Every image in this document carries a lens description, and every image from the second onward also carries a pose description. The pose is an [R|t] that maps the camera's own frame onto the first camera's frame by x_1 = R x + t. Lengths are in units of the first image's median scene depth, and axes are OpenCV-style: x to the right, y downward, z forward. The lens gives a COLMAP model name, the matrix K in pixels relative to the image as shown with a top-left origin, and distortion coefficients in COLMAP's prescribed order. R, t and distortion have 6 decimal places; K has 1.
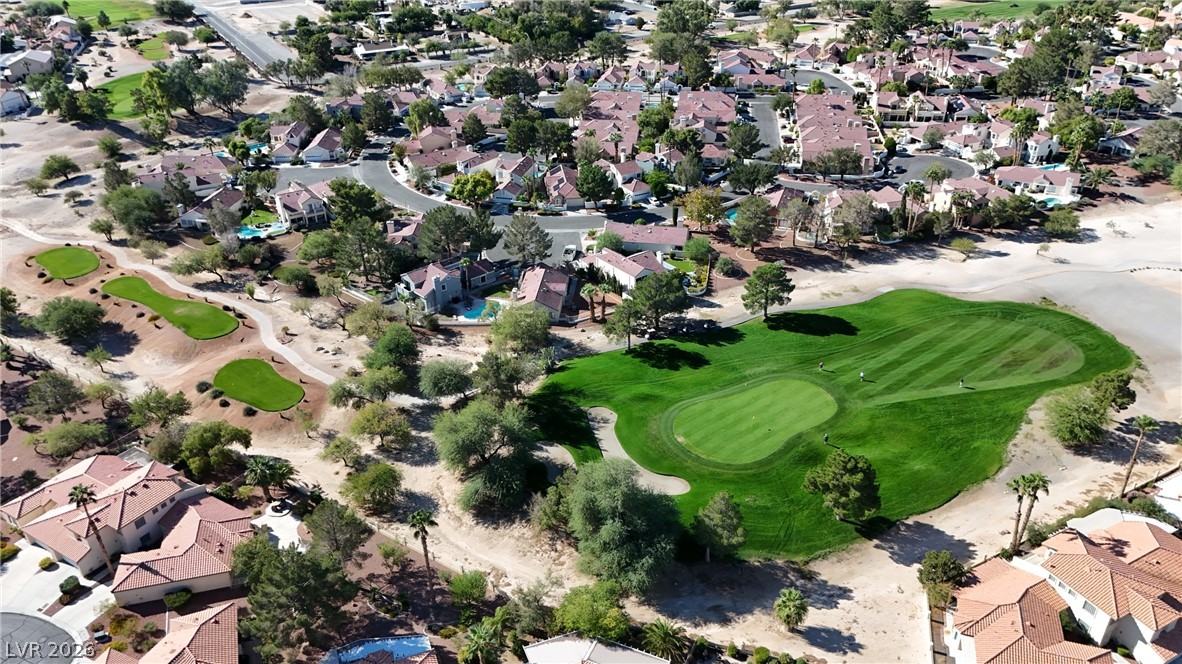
lens RADIAL K [[872.5, 0, 589.9], [0, 872.5, 331.8], [0, 0, 1]] dist [0.040434, -0.012060]
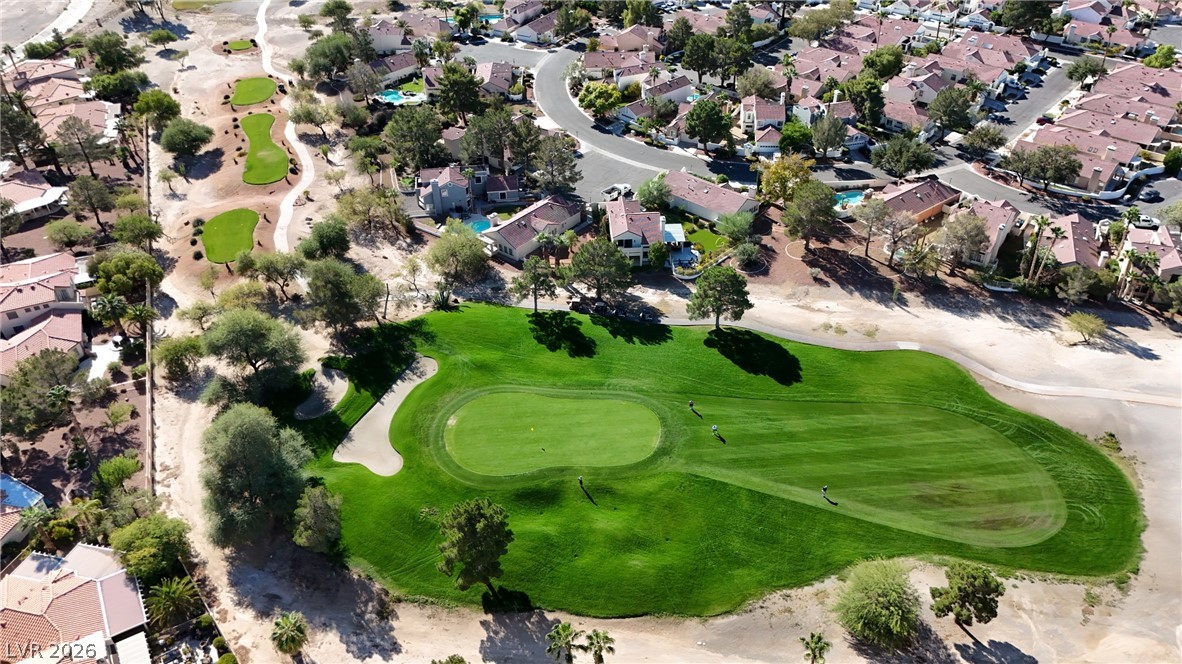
lens RADIAL K [[872.5, 0, 590.9], [0, 872.5, 330.8], [0, 0, 1]] dist [0.040434, -0.012060]
pose [[0.831394, 0.324492, -0.451098, 0.472044], [-0.267038, 0.945216, 0.187767, -0.135772], [0.487314, -0.035648, 0.872499, 0.226995]]
